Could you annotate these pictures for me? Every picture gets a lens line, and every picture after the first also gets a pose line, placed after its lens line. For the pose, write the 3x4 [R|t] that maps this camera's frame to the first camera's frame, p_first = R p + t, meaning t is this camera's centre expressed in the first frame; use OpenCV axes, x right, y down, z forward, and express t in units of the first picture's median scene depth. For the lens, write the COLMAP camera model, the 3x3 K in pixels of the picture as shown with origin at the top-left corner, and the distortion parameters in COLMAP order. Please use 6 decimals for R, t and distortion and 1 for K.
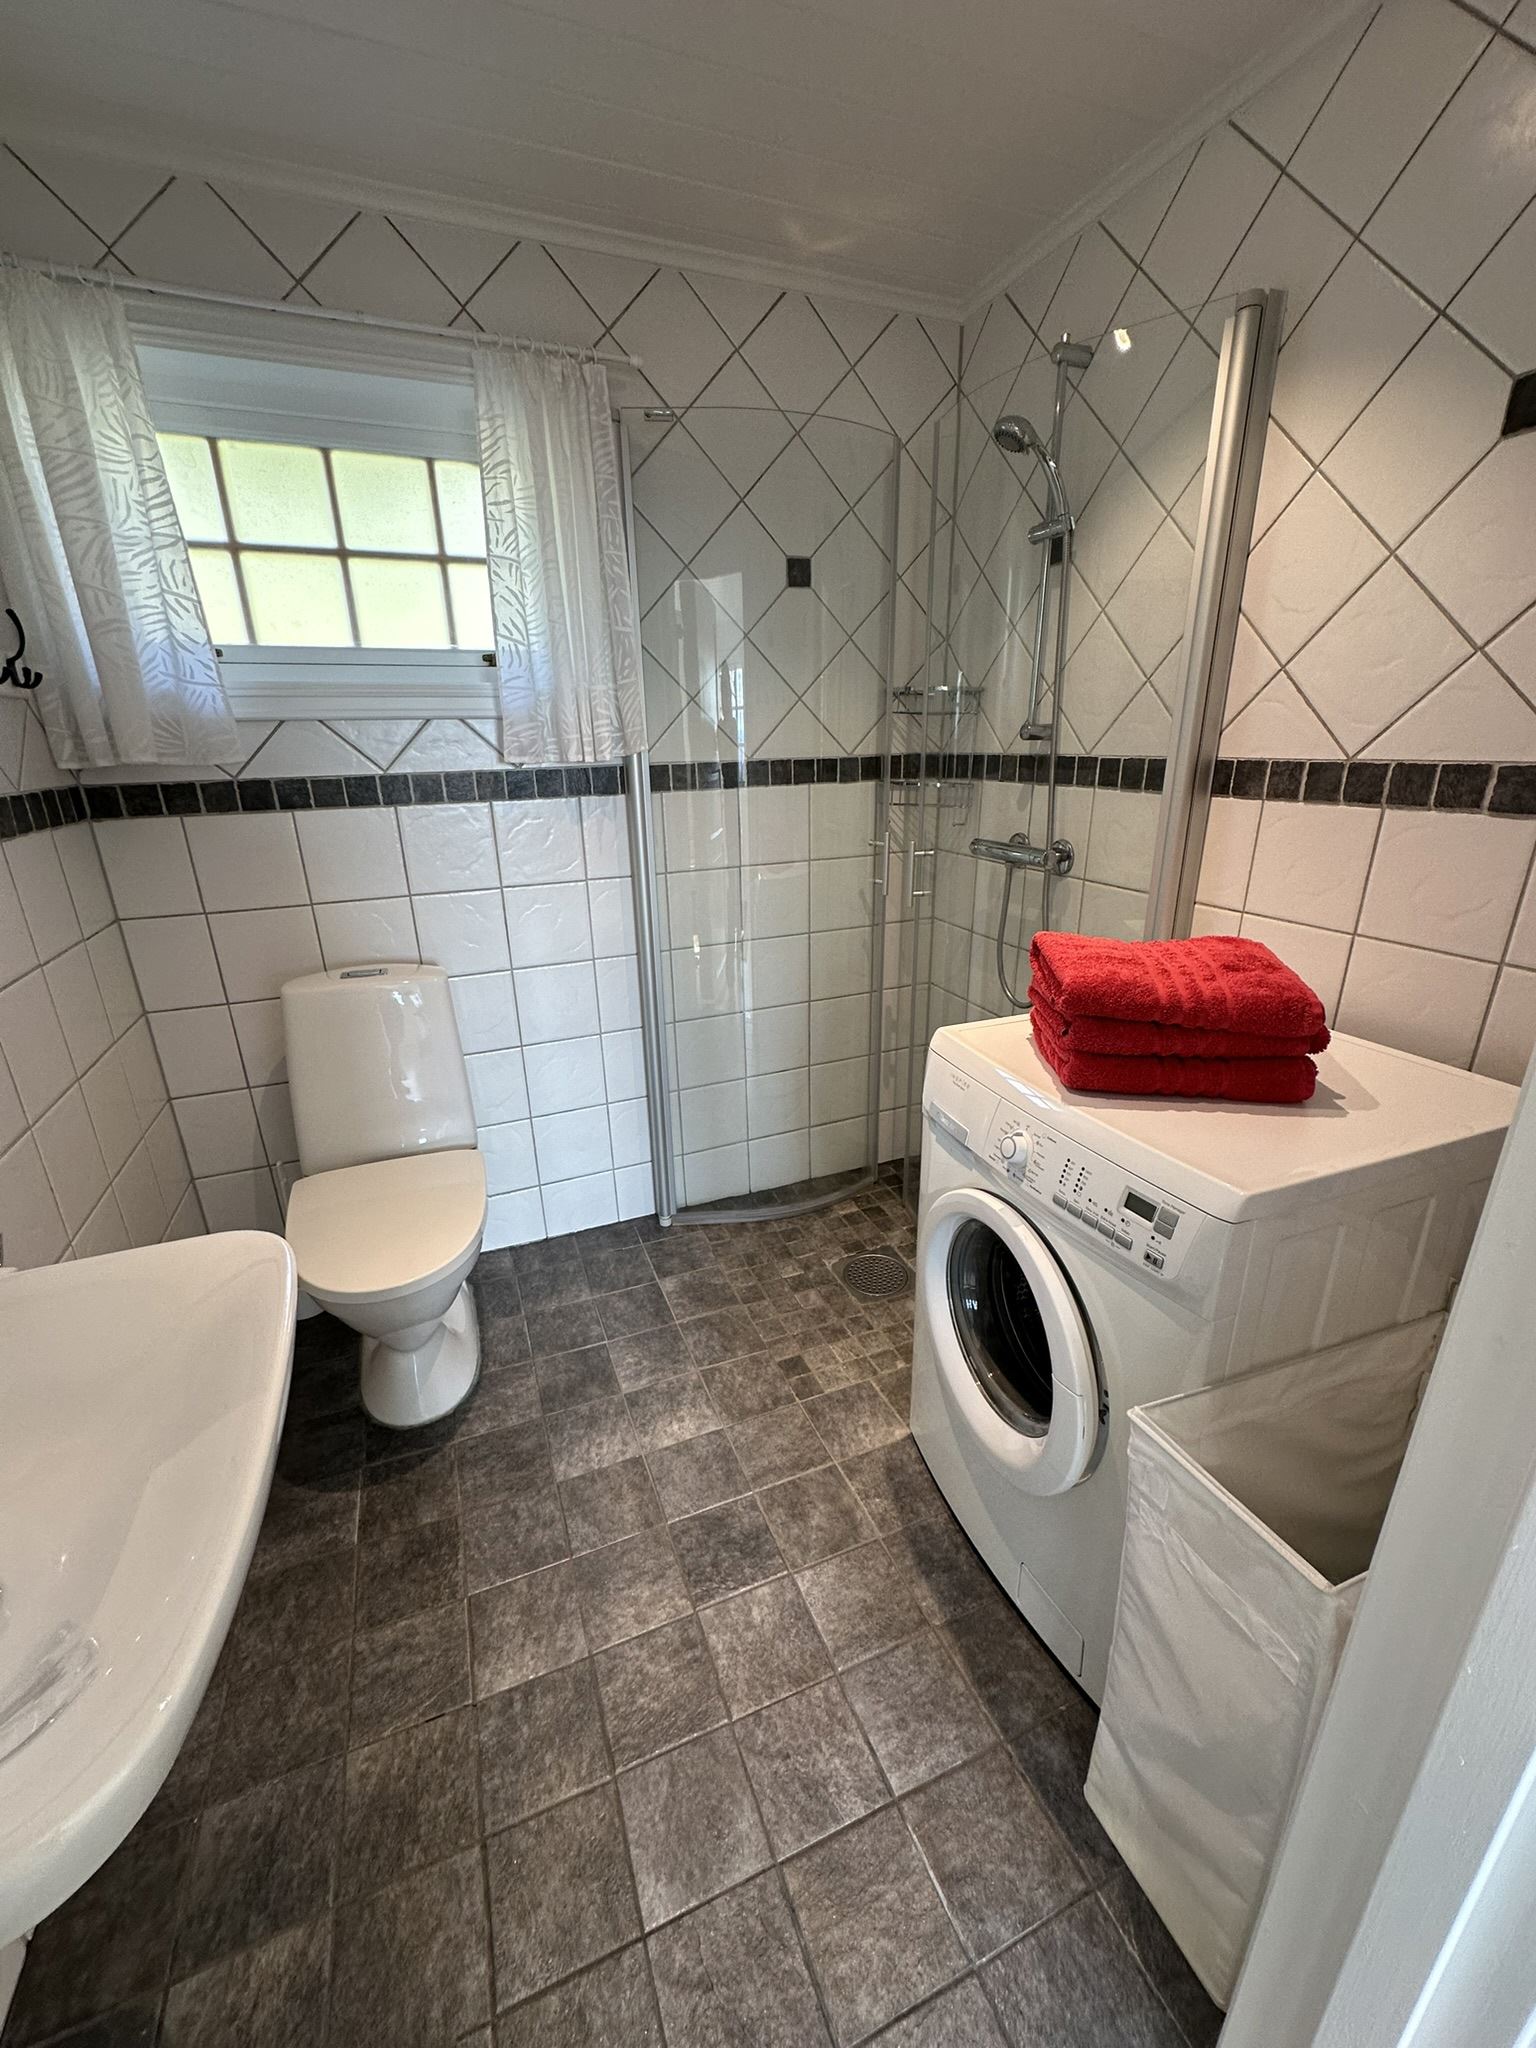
lens RADIAL K [[832.8, 0, 768.0], [0, 832.8, 1024.0], [0, 0, 1]] dist [0.008242, 0.000048]
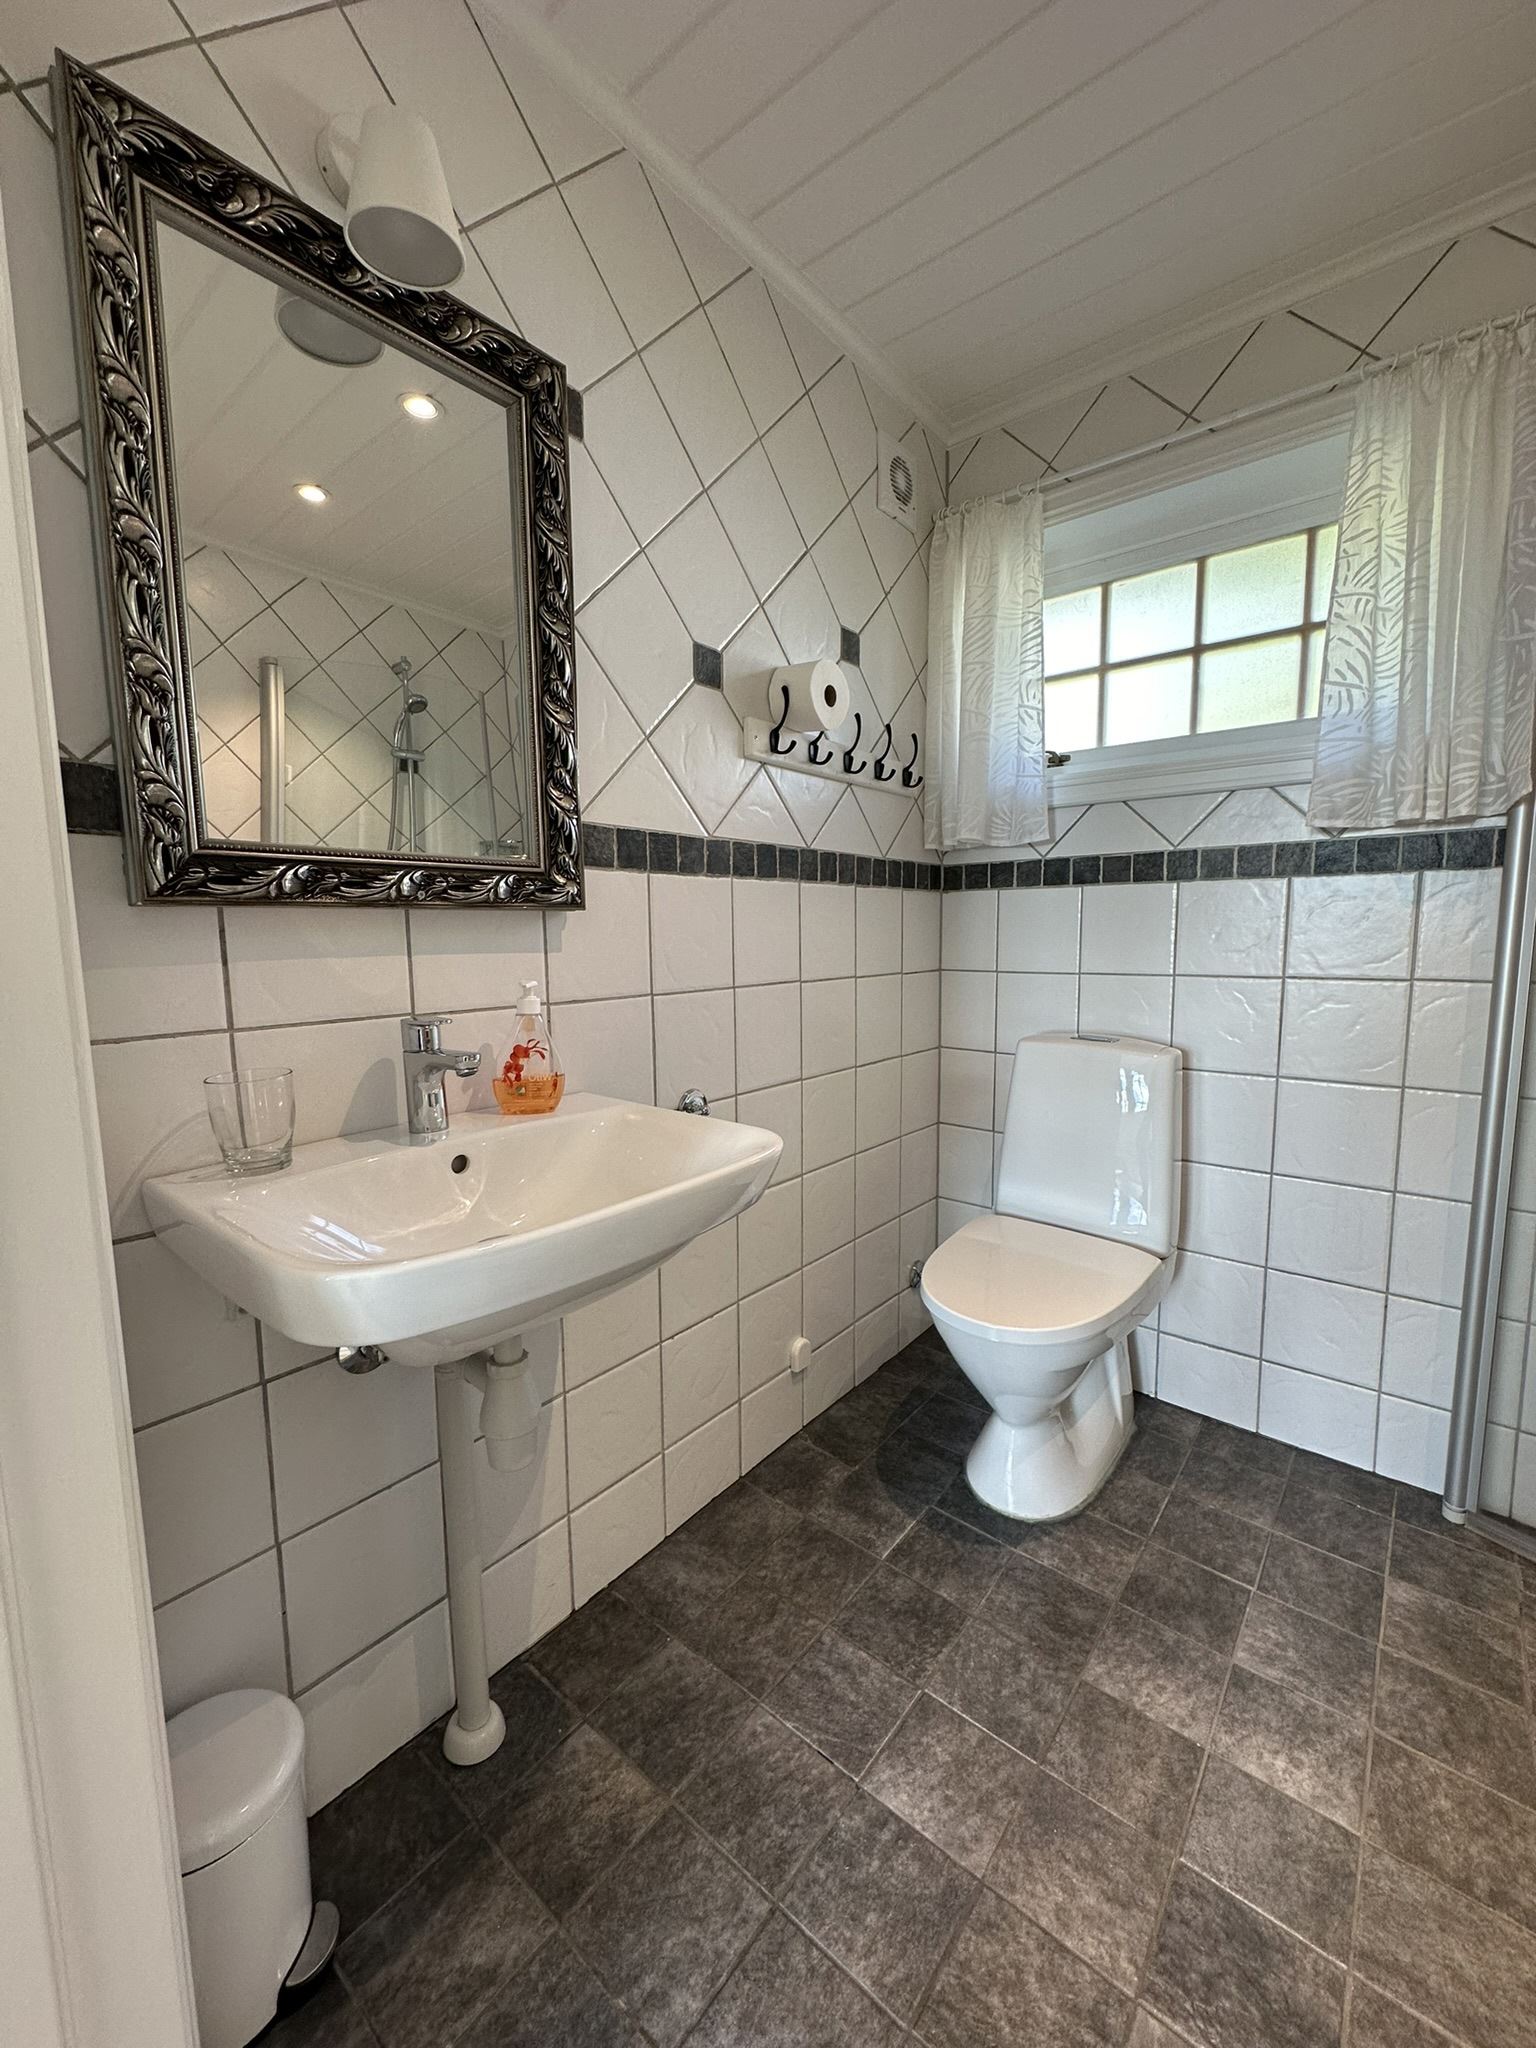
lens RADIAL K [[832.8, 0, 768.0], [0, 832.8, 1024.0], [0, 0, 1]] dist [0.008242, 0.000048]
pose [[0.471410, 0.112840, -0.874666, 0.206584], [-0.294892, 0.954861, -0.035749, 0.075449], [0.831151, 0.274785, 0.483407, 0.196918]]
